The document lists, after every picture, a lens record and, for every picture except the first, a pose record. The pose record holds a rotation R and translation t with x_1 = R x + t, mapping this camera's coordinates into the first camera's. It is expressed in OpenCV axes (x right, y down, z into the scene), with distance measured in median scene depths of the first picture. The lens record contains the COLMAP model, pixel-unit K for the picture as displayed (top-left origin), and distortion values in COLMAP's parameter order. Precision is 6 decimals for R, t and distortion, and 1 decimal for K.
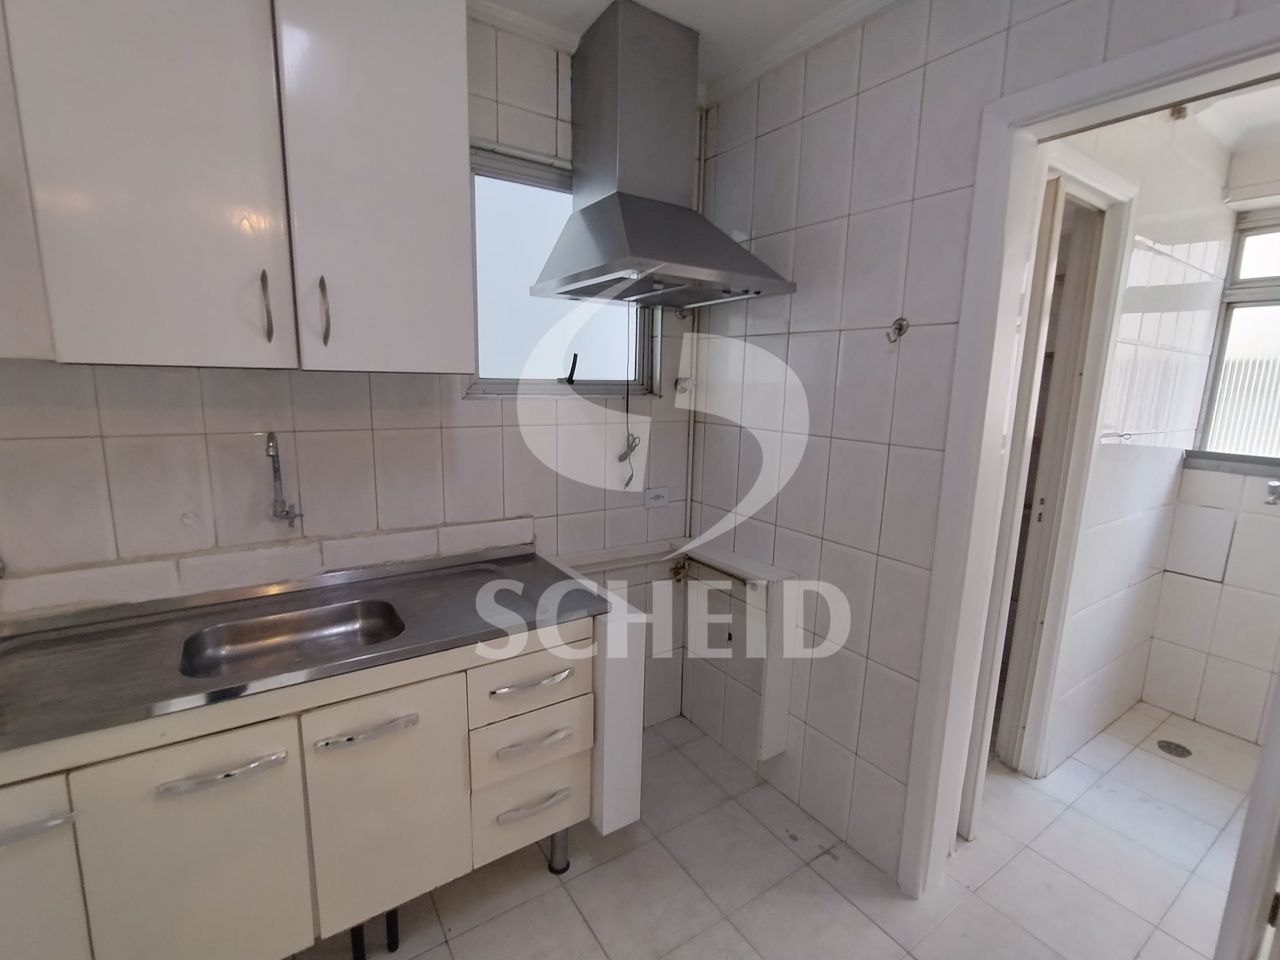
lens RADIAL K [[584.3, 0, 637.8], [0, 584.3, 481.6], [0, 0, 1]] dist [-0.004481, 0.001139]
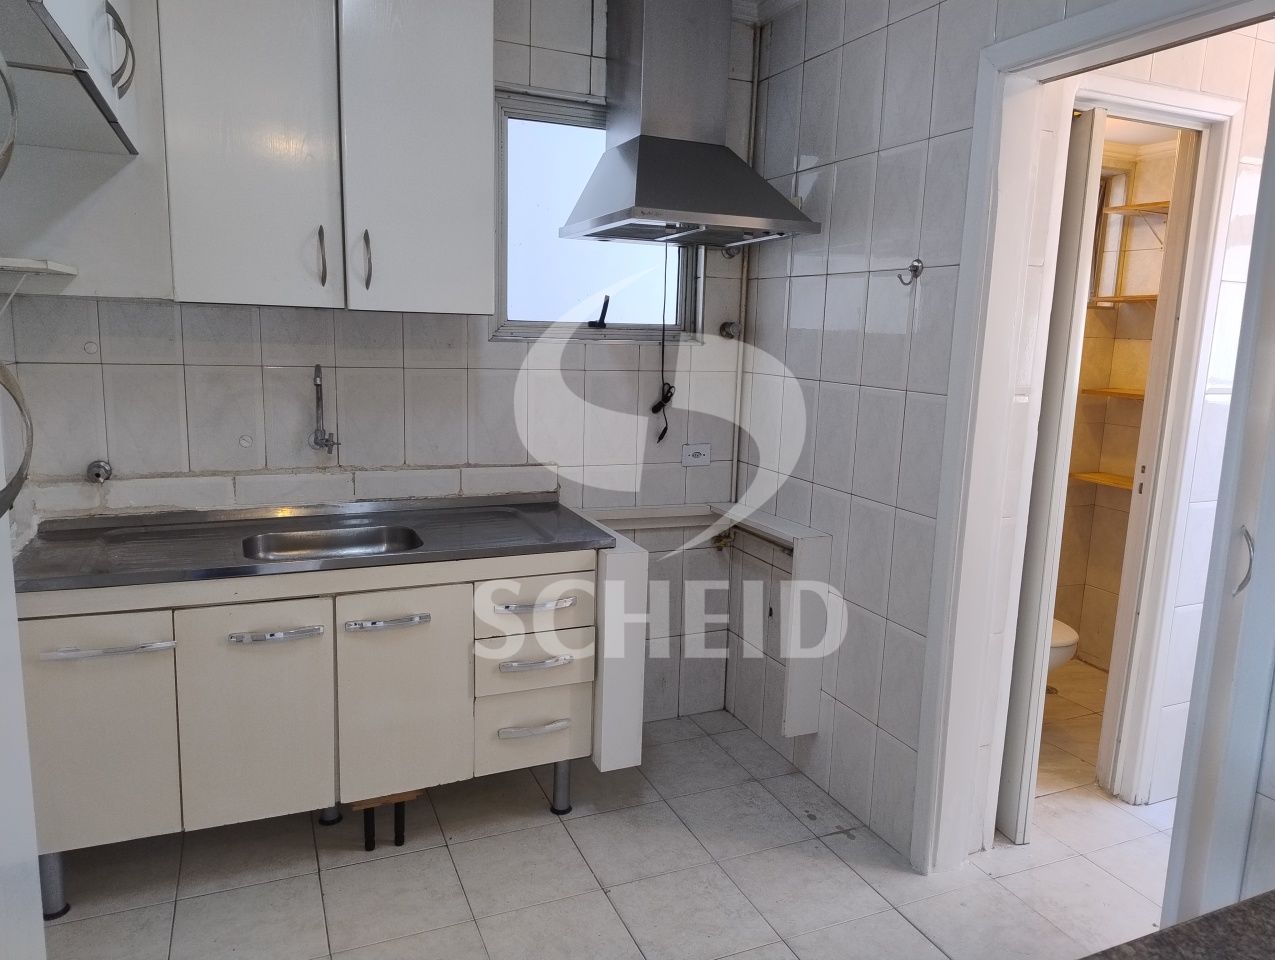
lens RADIAL K [[896.4, 0, 637.2], [0, 896.4, 482.1], [0, 0, 1]] dist [0.046792, -0.021443]
pose [[0.984139, 0.037476, -0.173393, 0.243282], [-0.038920, 0.999230, -0.004934, 0.105804], [0.173075, 0.011604, 0.984840, -0.509302]]
